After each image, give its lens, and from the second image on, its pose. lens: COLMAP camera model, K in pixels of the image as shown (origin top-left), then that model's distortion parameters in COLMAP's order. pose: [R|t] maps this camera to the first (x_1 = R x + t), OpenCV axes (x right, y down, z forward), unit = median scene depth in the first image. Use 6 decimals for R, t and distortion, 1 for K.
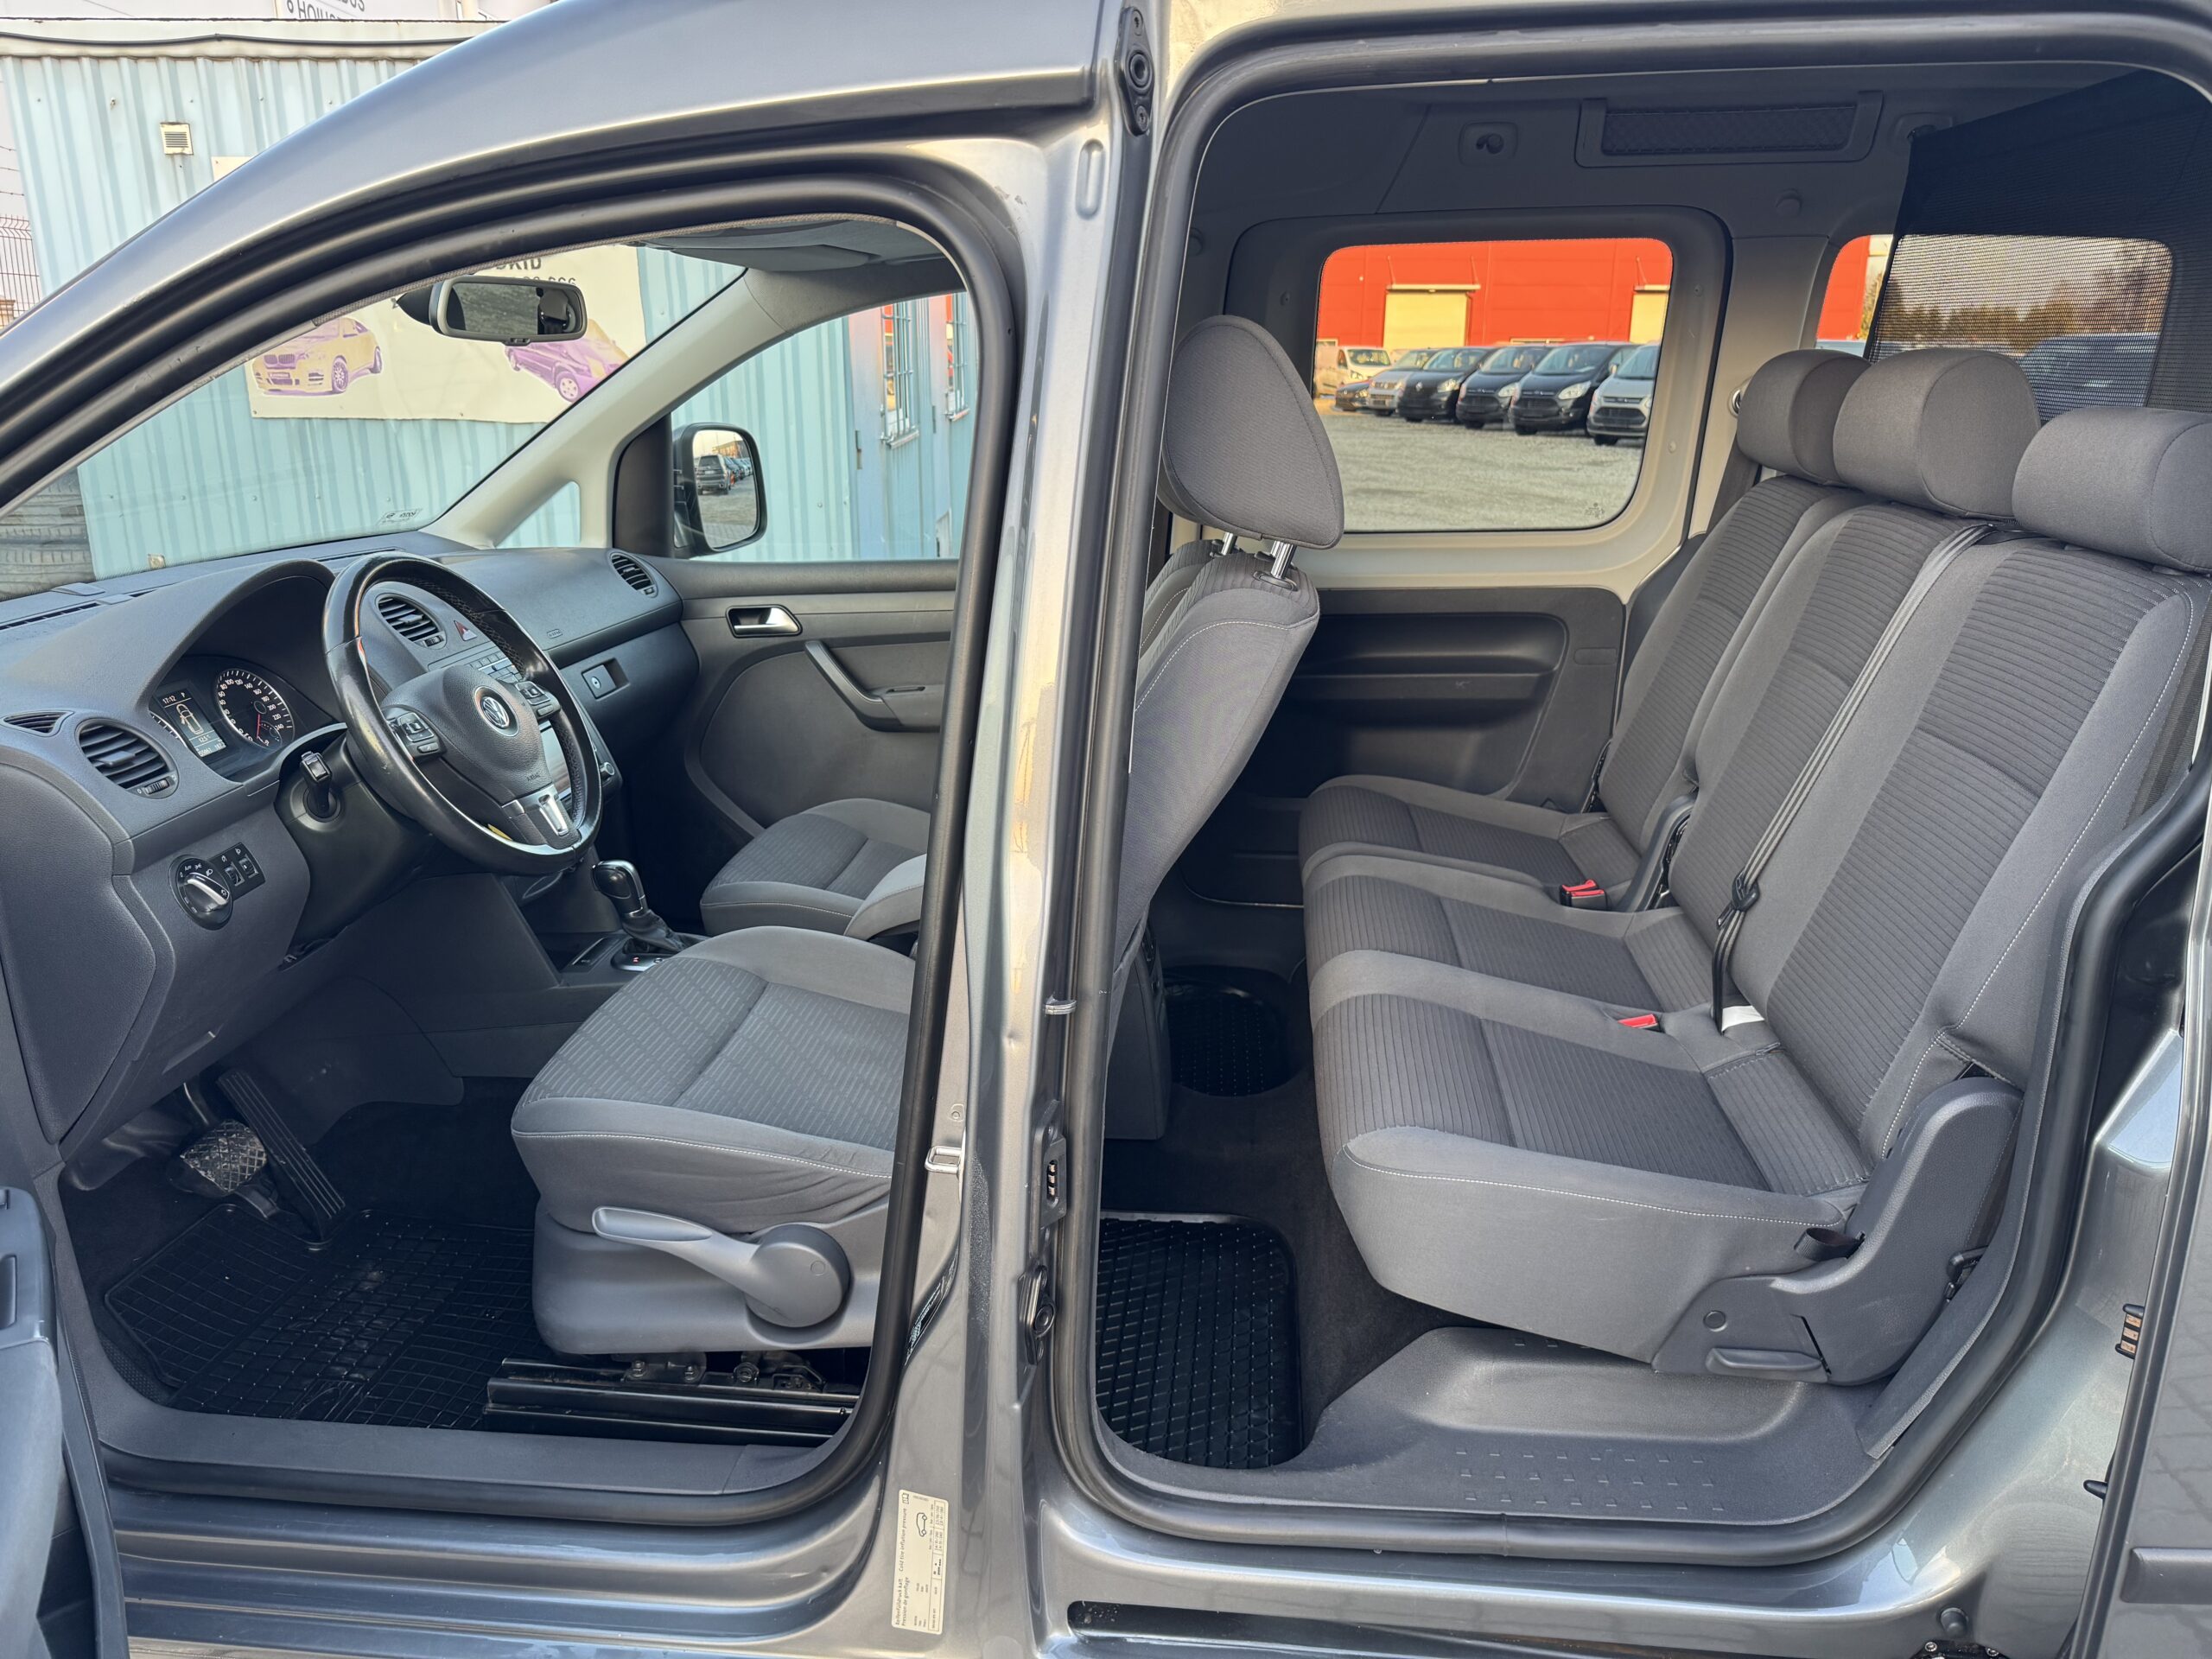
lens RADIAL K [[1579.8, 0, 1113.0], [0, 1579.8, 874.0], [0, 0, 1]] dist [0.056737, -0.091070]
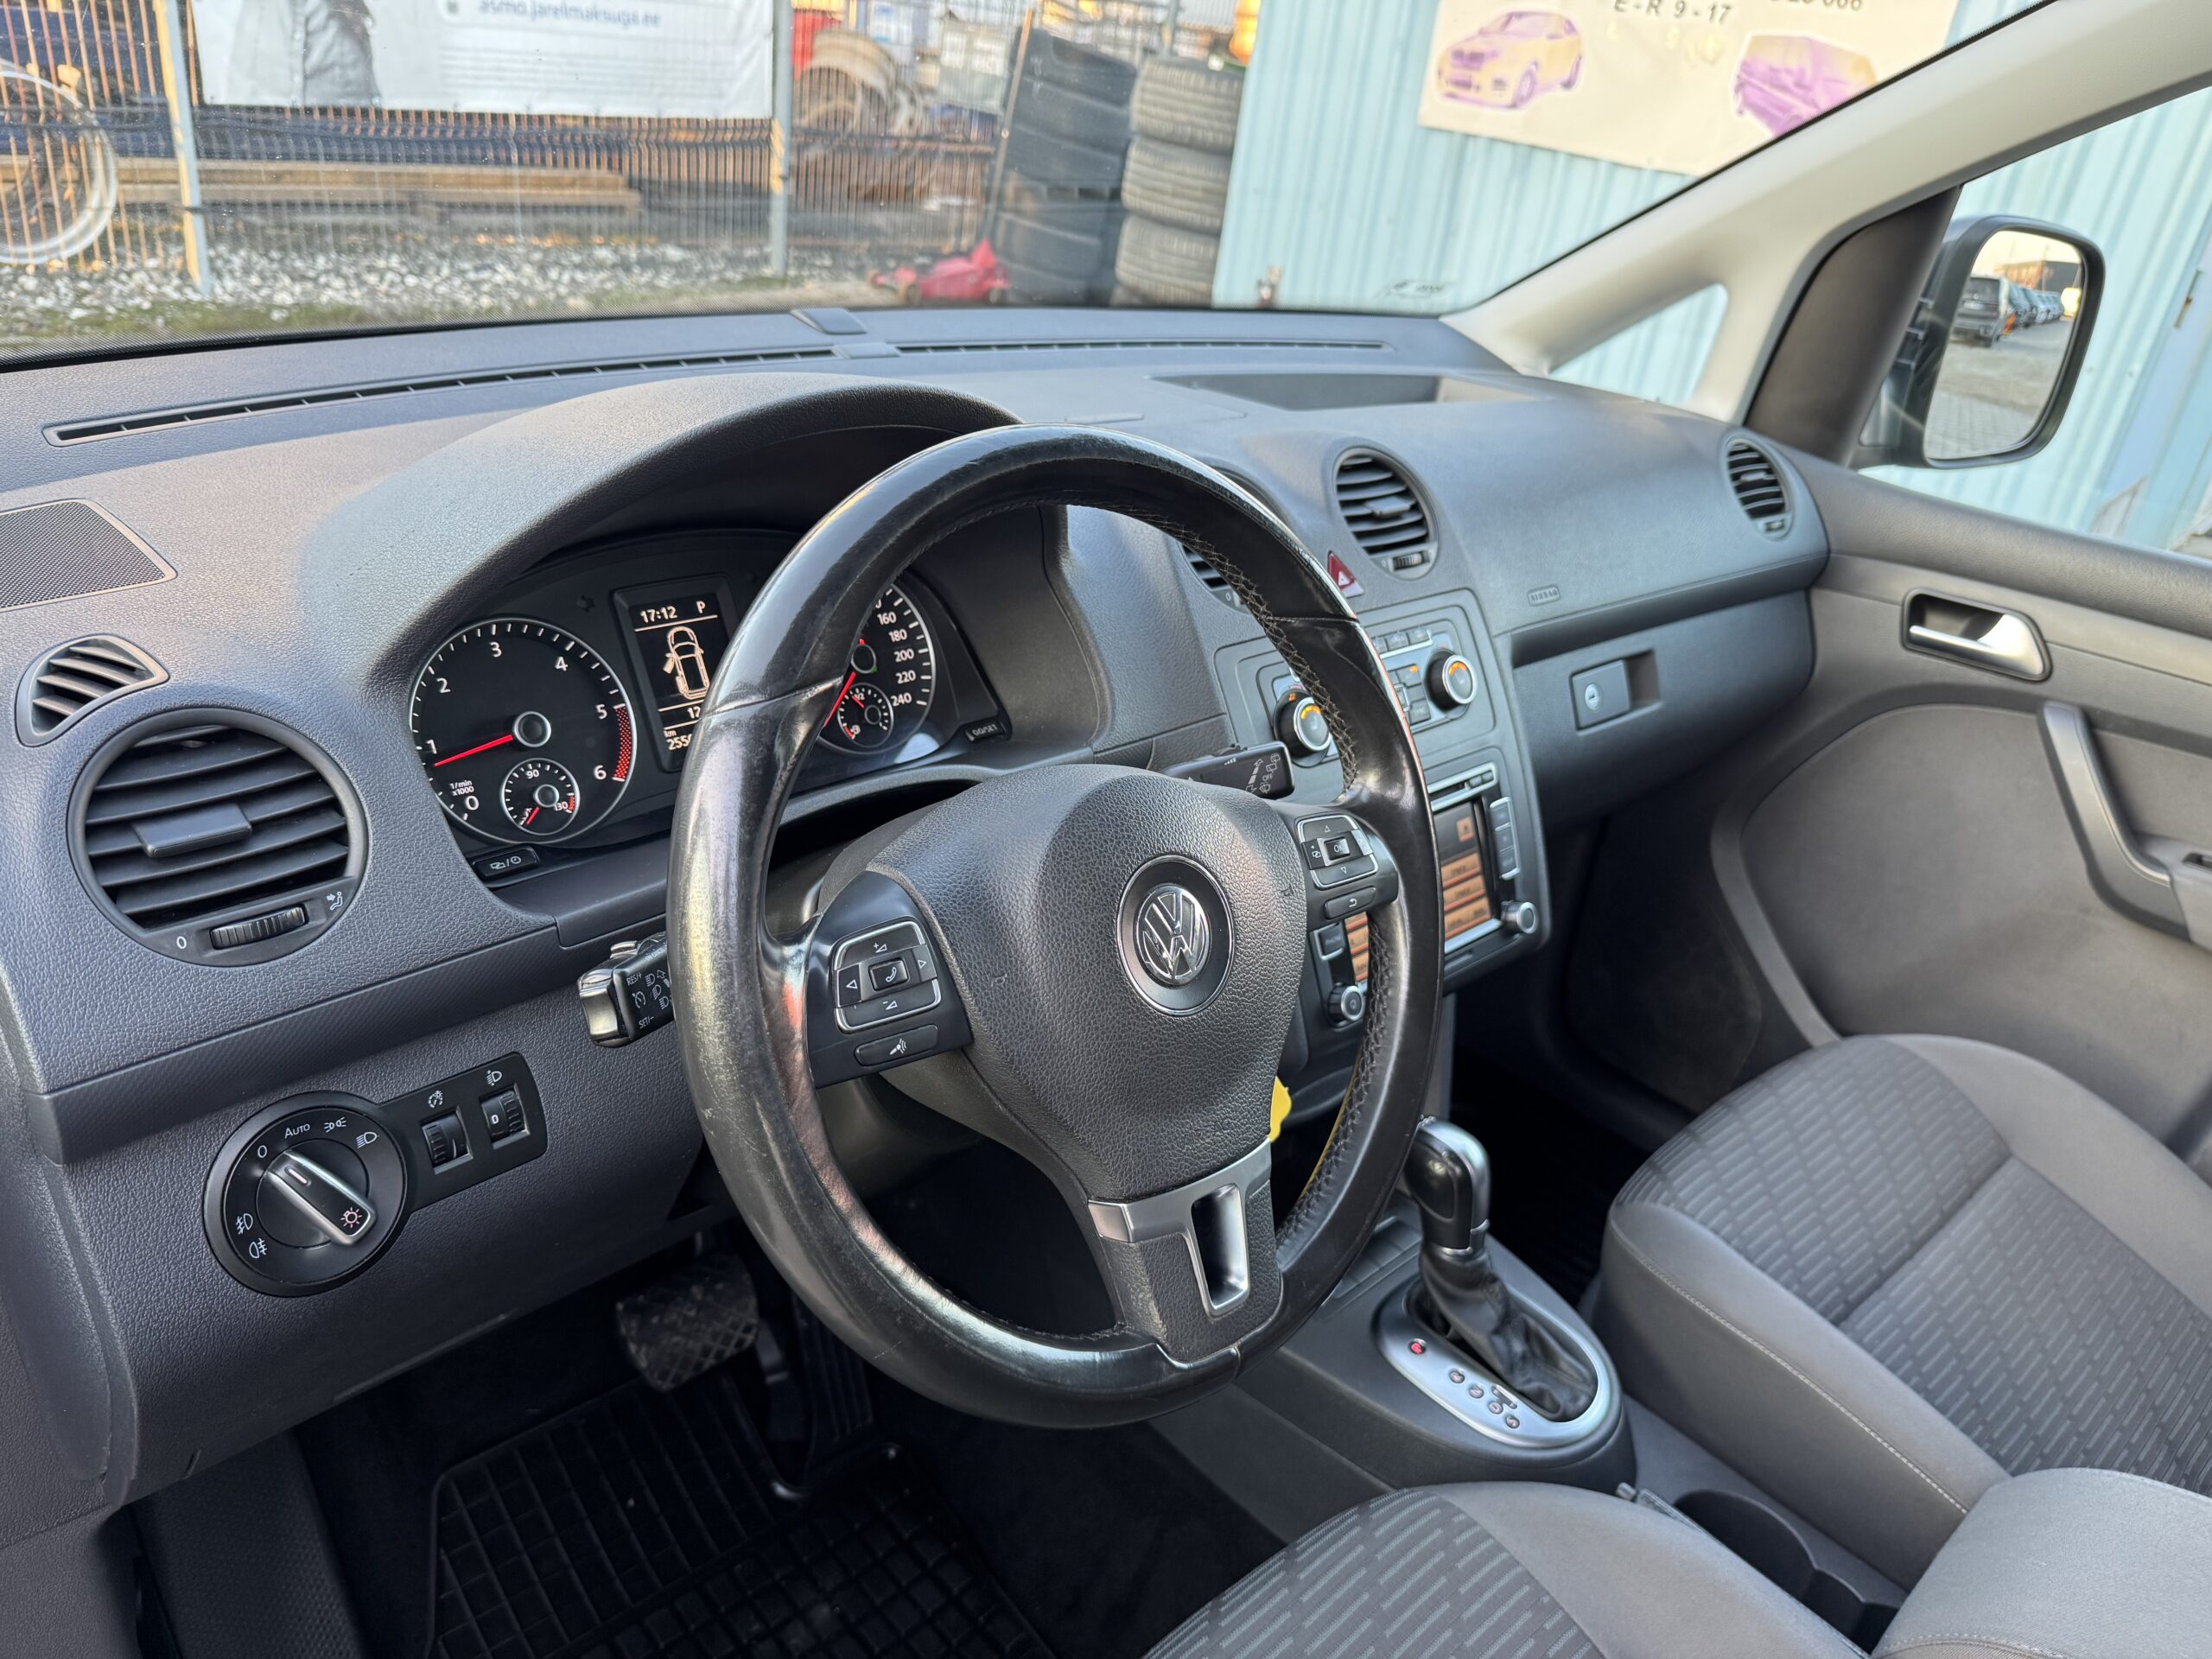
lens RADIAL K [[1579.8, 0, 1113.0], [0, 1579.8, 874.0], [0, 0, 1]] dist [0.056737, -0.091070]
pose [[0.758858, 0.384004, -0.525999, -0.134022], [-0.313253, 0.923323, 0.222140, -0.116600], [0.570970, -0.003802, 0.820962, 0.433823]]
